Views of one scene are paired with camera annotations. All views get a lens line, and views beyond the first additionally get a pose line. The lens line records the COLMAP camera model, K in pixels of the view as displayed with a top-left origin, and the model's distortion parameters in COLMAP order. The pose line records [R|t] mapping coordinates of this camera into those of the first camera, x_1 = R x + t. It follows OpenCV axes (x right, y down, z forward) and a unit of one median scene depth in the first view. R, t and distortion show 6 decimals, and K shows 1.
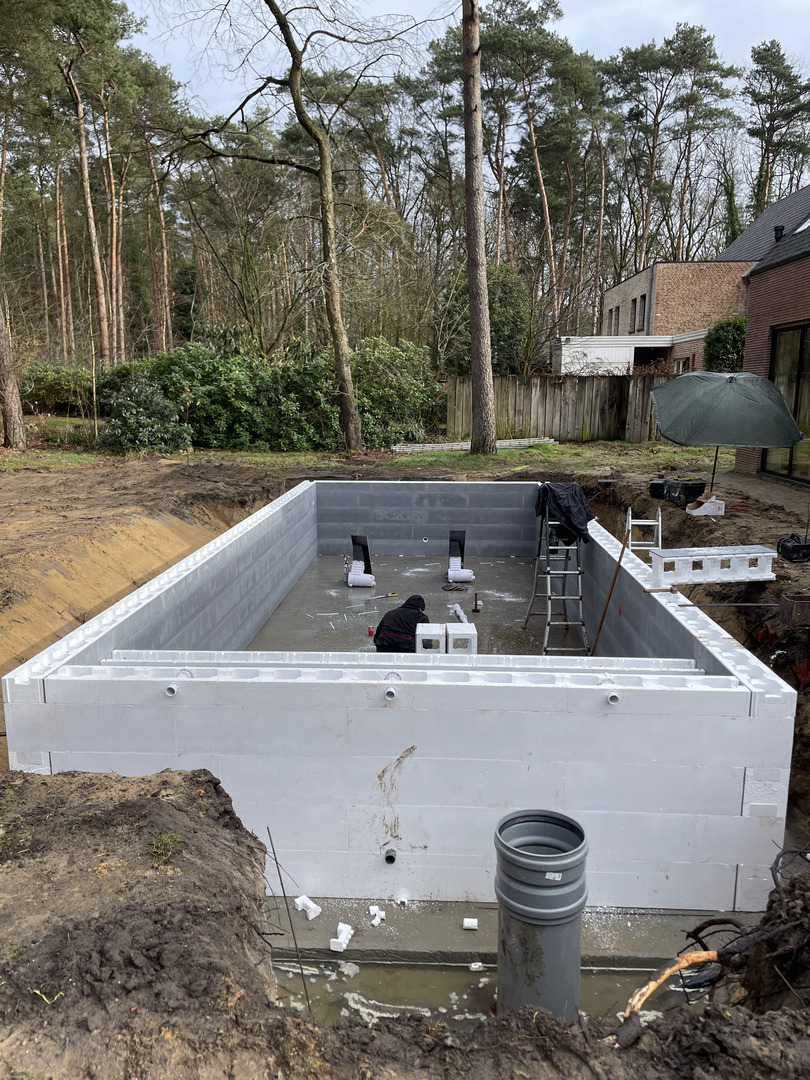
lens RADIAL K [[804.4, 0, 399.6], [0, 804.4, 551.0], [0, 0, 1]] dist [0.080784, -0.103284]
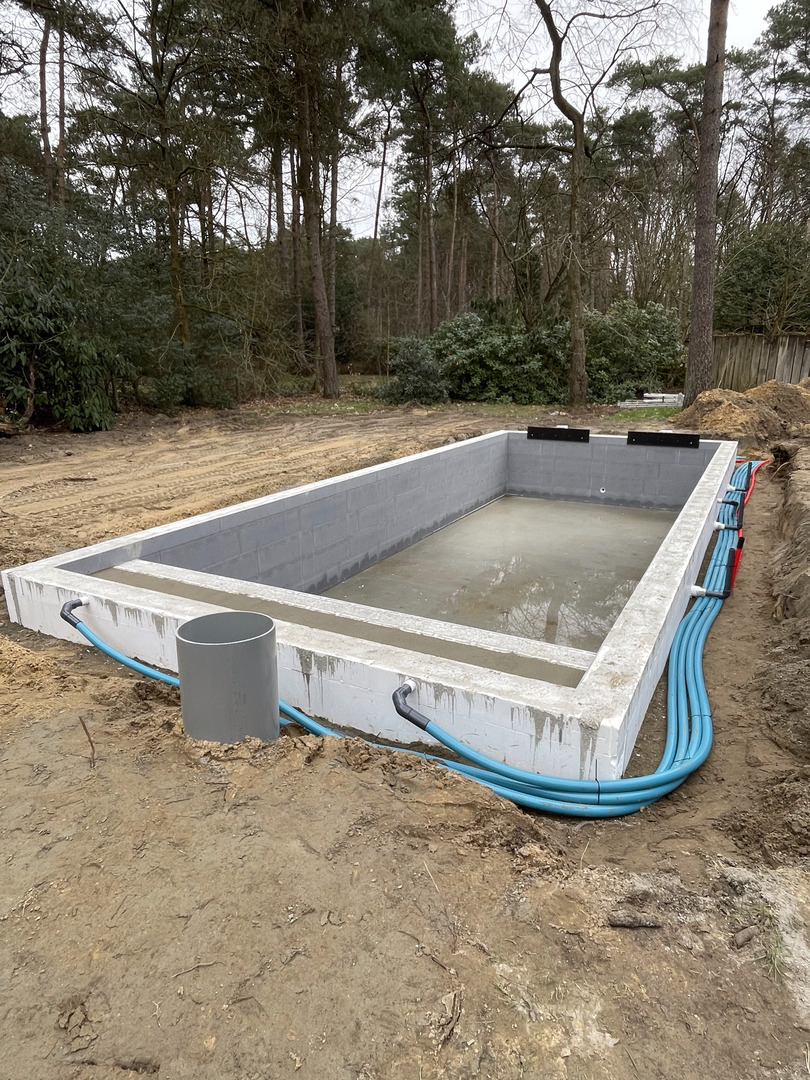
lens RADIAL K [[636.4, 0, 406.0], [0, 636.4, 552.4], [0, 0, 1]] dist [-0.011192, 0.000735]
pose [[0.898650, 0.119938, -0.421952, 0.106681], [-0.075470, 0.989826, 0.120621, -0.008785], [0.432126, -0.076552, 0.898558, 0.072817]]
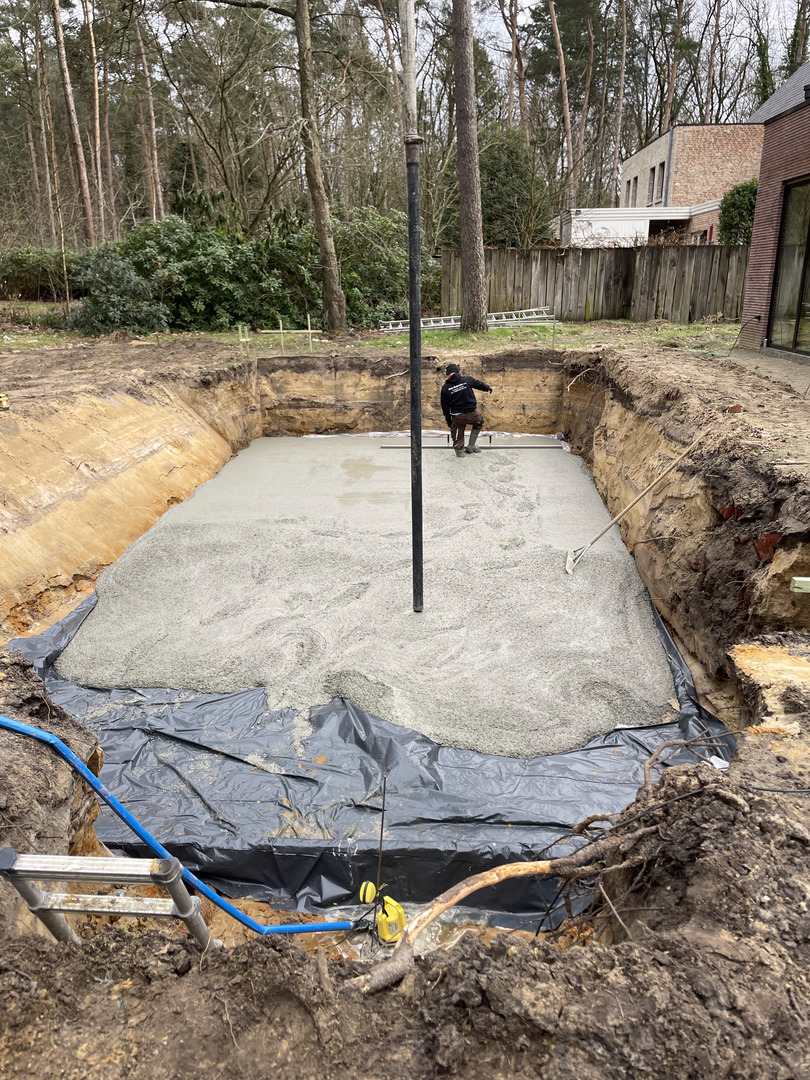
lens RADIAL K [[804.4, 0, 406.6], [0, 804.4, 543.6], [0, 0, 1]] dist [0.080784, -0.103284]
pose [[0.999895, -0.003749, -0.014001, 0.029846], [0.005376, 0.992997, 0.118018, 0.009524], [0.013460, -0.118081, 0.992913, 0.027311]]
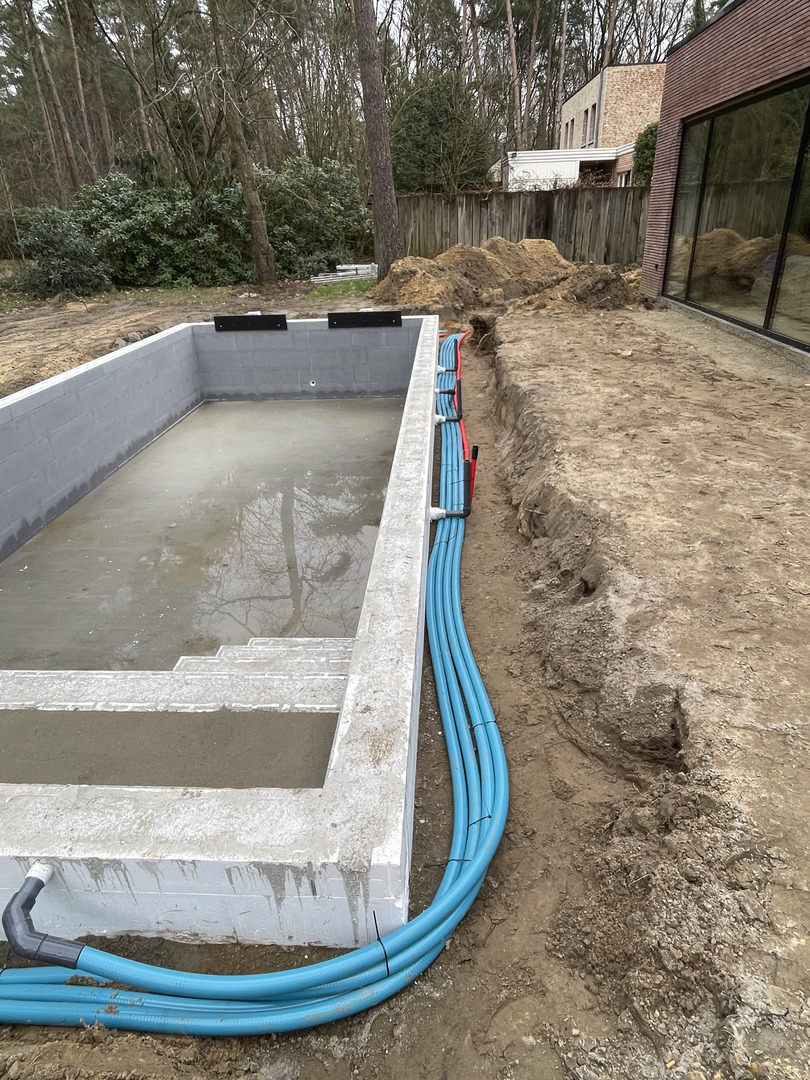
lens RADIAL K [[636.4, 0, 403.3], [0, 636.4, 547.6], [0, 0, 1]] dist [-0.011192, 0.000735]
pose [[0.999261, -0.030939, -0.022800, 0.099281], [0.036088, 0.959392, 0.279760, -0.021723], [0.013218, -0.280376, 0.959799, 0.135273]]
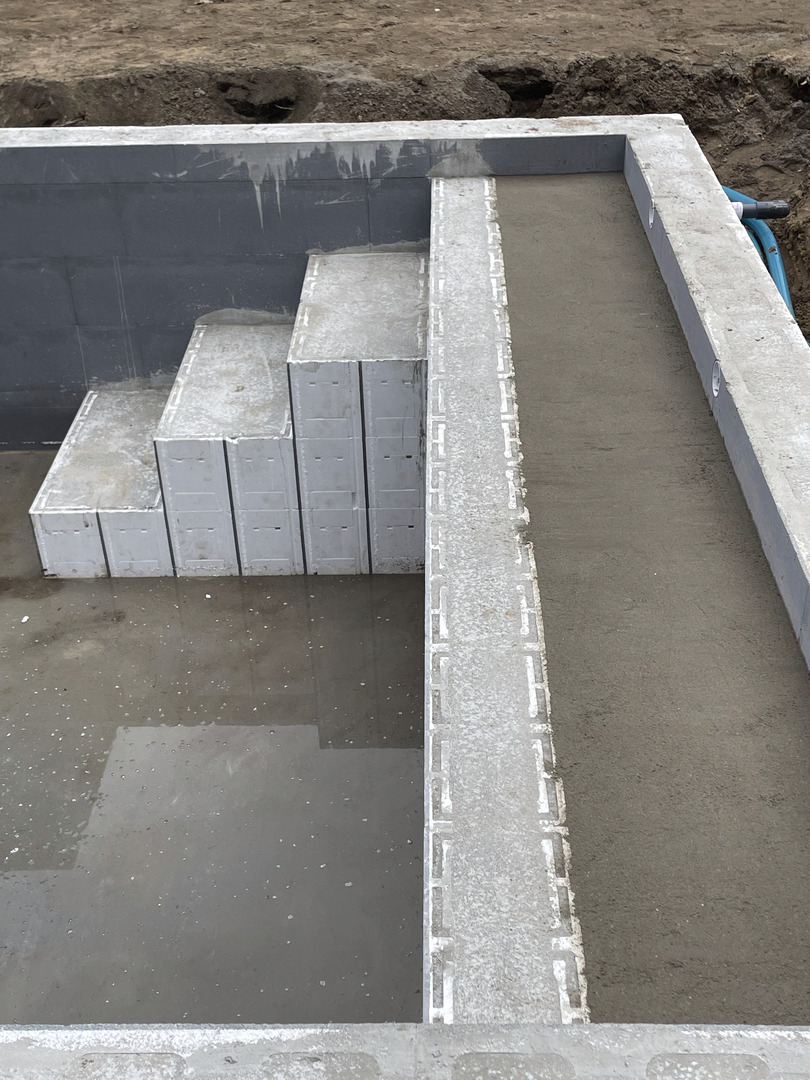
lens RADIAL K [[1313.3, 0, 409.4], [0, 1313.3, 540.6], [0, 0, 1]] dist [0.033521, 0.000000]
pose [[-0.016098, -0.557790, 0.829826, -0.142876], [0.224133, 0.806800, 0.546660, -0.042433], [-0.974426, 0.194792, 0.112031, 0.234564]]
